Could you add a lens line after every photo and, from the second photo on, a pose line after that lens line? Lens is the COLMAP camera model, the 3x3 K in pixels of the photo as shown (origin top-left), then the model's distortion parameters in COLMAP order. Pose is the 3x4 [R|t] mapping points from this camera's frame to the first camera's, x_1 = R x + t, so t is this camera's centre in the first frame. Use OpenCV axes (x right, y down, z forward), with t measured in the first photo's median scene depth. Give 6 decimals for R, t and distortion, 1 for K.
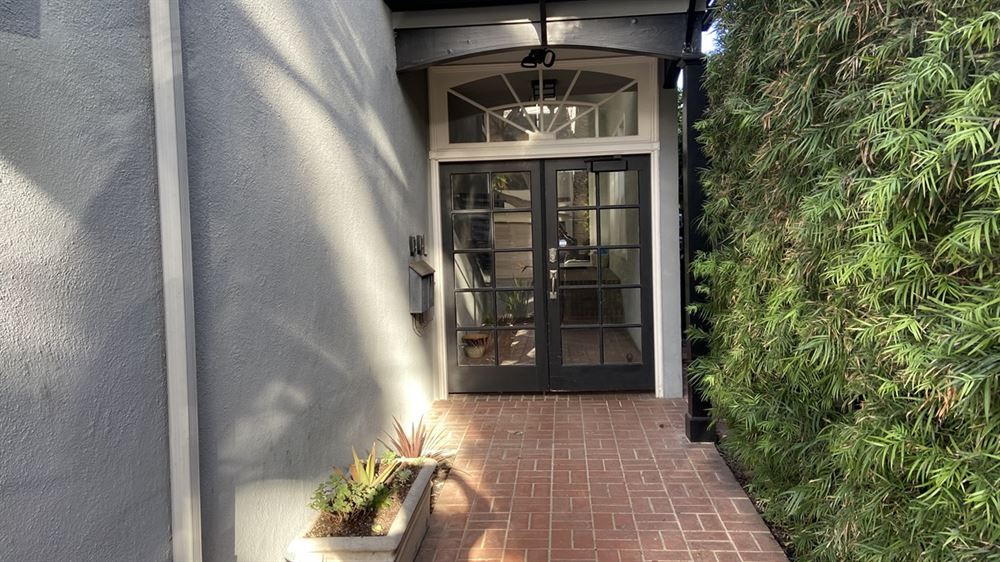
lens RADIAL K [[780.2, 0, 500.0], [0, 780.2, 281.0], [0, 0, 1]] dist [0.077184, 0.000727]
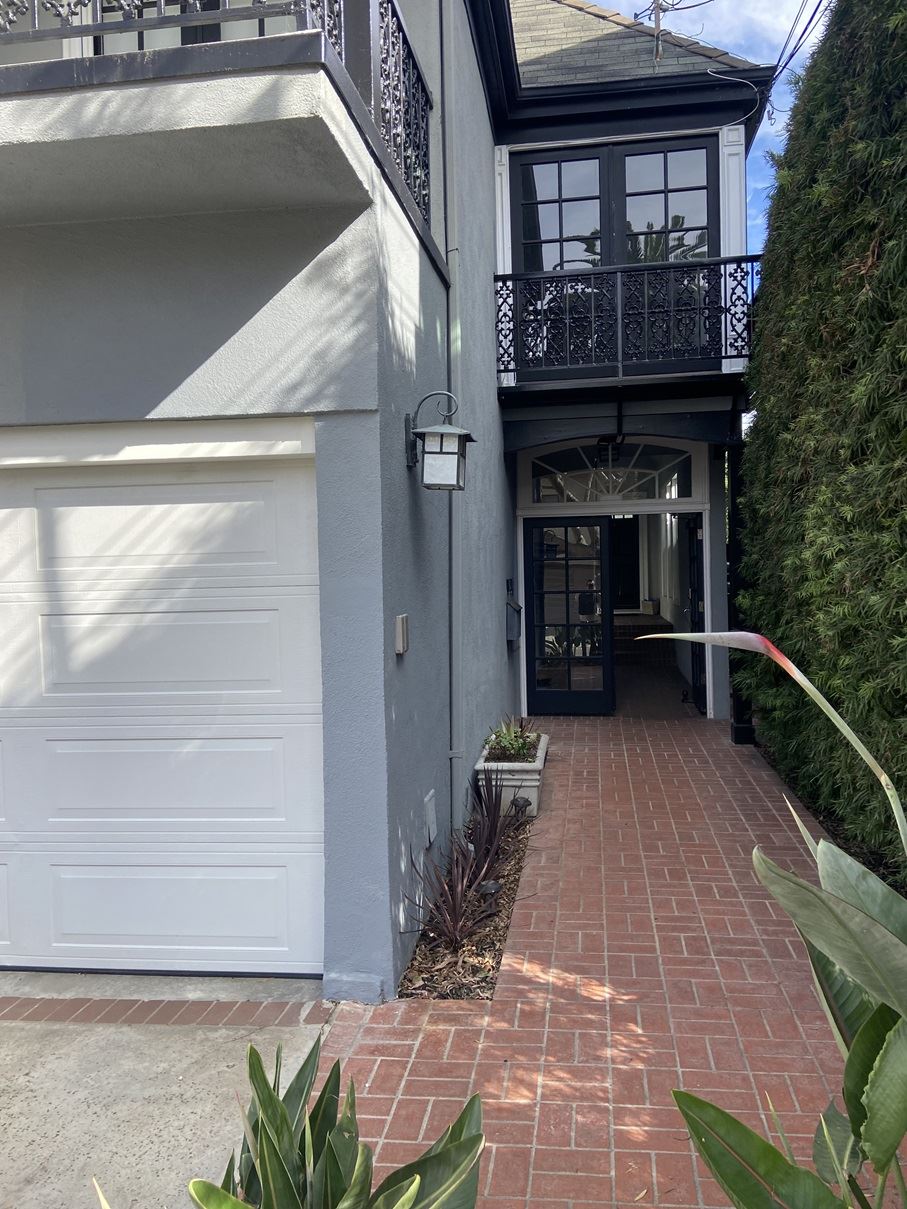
lens RADIAL K [[887.1, 0, 453.5], [0, 887.1, 604.5], [0, 0, 1]] dist [0.008697, 0.000837]
pose [[0.996603, 0.006537, -0.082097, -0.075956], [-0.009302, 0.999401, -0.033333, 0.027337], [0.081829, 0.033983, 0.996067, -0.383281]]
